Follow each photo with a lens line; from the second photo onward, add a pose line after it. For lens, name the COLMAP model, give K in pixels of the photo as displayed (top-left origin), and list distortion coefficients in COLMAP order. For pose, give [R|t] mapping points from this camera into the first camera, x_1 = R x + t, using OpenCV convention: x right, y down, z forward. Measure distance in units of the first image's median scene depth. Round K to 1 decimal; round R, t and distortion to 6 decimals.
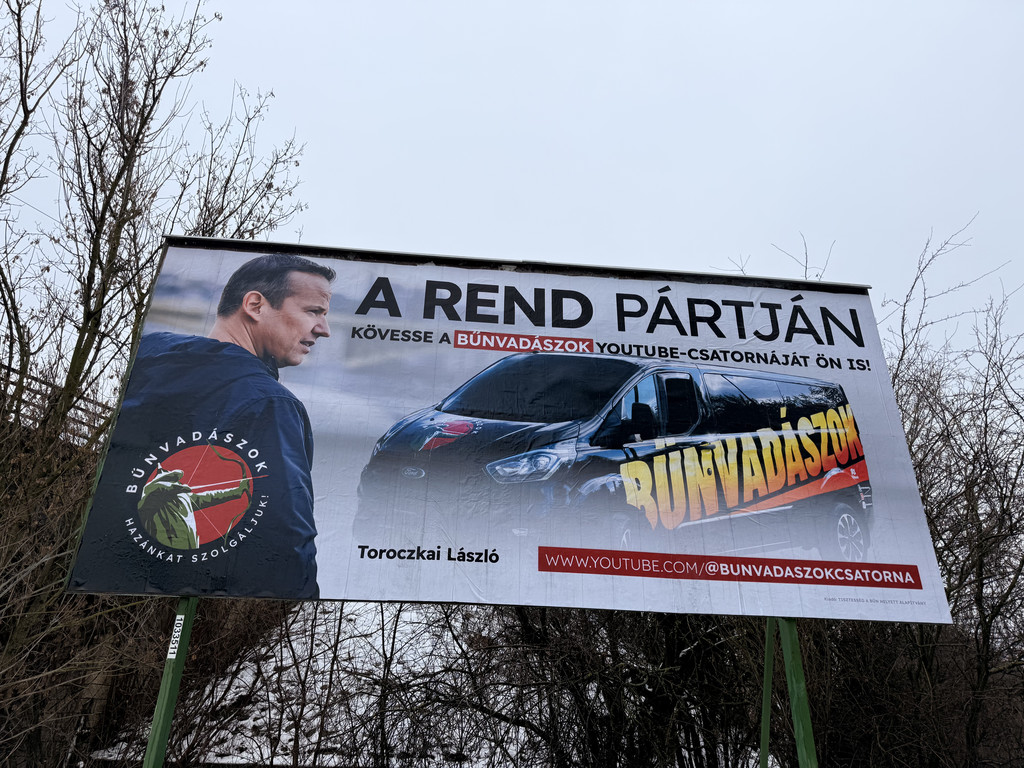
lens RADIAL K [[737.6, 0, 507.4], [0, 737.6, 360.0], [0, 0, 1]] dist [0.182752, -0.371190]
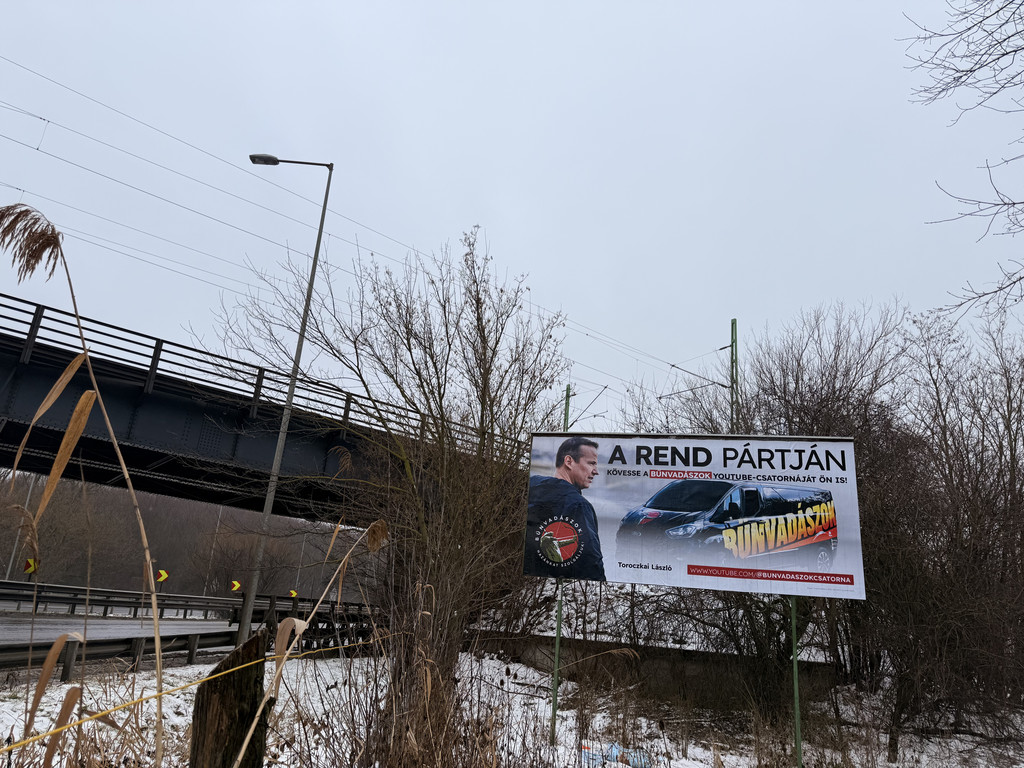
lens RADIAL K [[737.6, 0, 507.4], [0, 737.6, 360.0], [0, 0, 1]] dist [0.182752, -0.371190]
pose [[0.944281, -0.062610, -0.323130, 0.296109], [0.093701, 0.992254, 0.081561, -0.636378], [0.315521, -0.107294, 0.942833, -1.383981]]
